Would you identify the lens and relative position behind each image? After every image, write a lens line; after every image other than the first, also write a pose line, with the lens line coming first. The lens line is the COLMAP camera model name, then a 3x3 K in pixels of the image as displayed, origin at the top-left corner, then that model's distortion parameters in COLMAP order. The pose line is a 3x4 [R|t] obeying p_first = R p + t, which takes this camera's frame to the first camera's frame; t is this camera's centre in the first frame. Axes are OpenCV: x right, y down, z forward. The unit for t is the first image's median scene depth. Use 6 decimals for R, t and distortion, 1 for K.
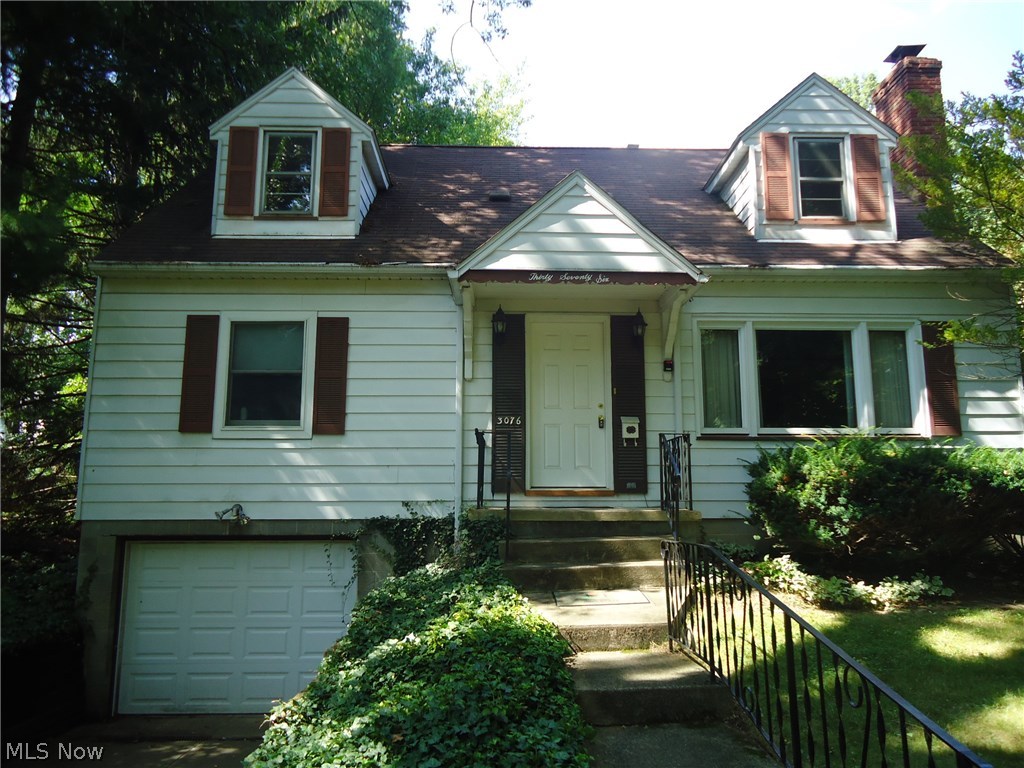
lens RADIAL K [[750.9, 0, 512.0], [0, 750.9, 384.0], [0, 0, 1]] dist [-0.004811, -0.000154]
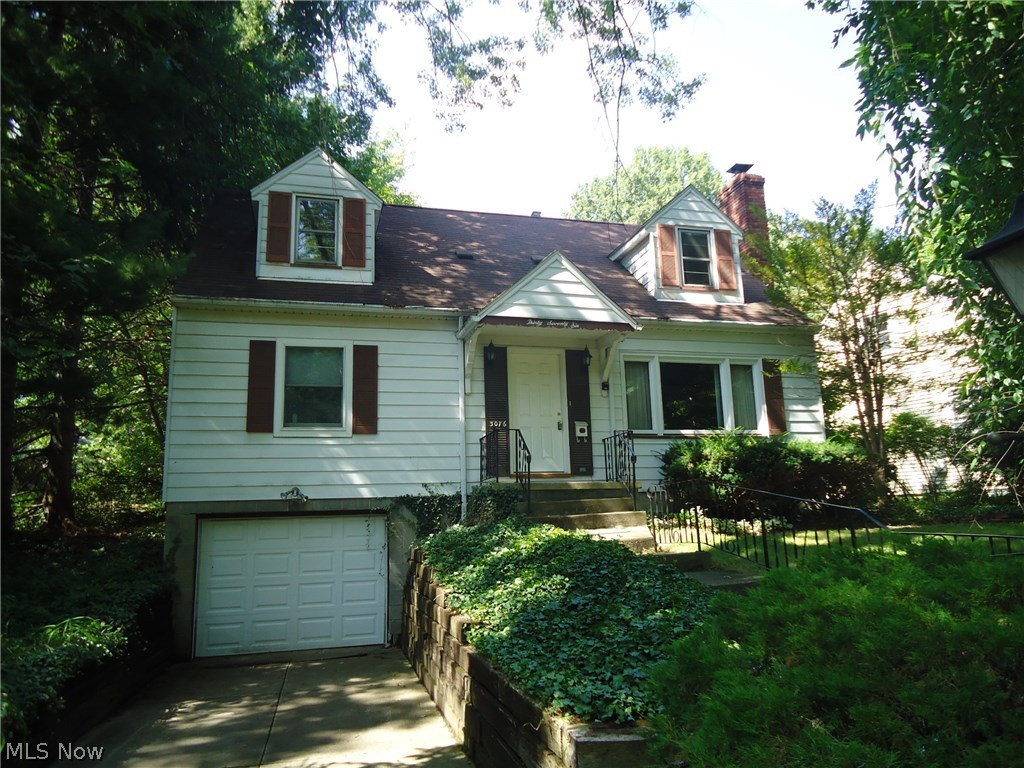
lens RADIAL K [[750.9, 0, 512.0], [0, 750.9, 384.0], [0, 0, 1]] dist [-0.004811, -0.000154]
pose [[0.969446, 0.016554, 0.244748, -0.312842], [-0.007745, 0.999288, -0.036913, 0.025972], [-0.245184, 0.033890, 0.968884, -0.340011]]
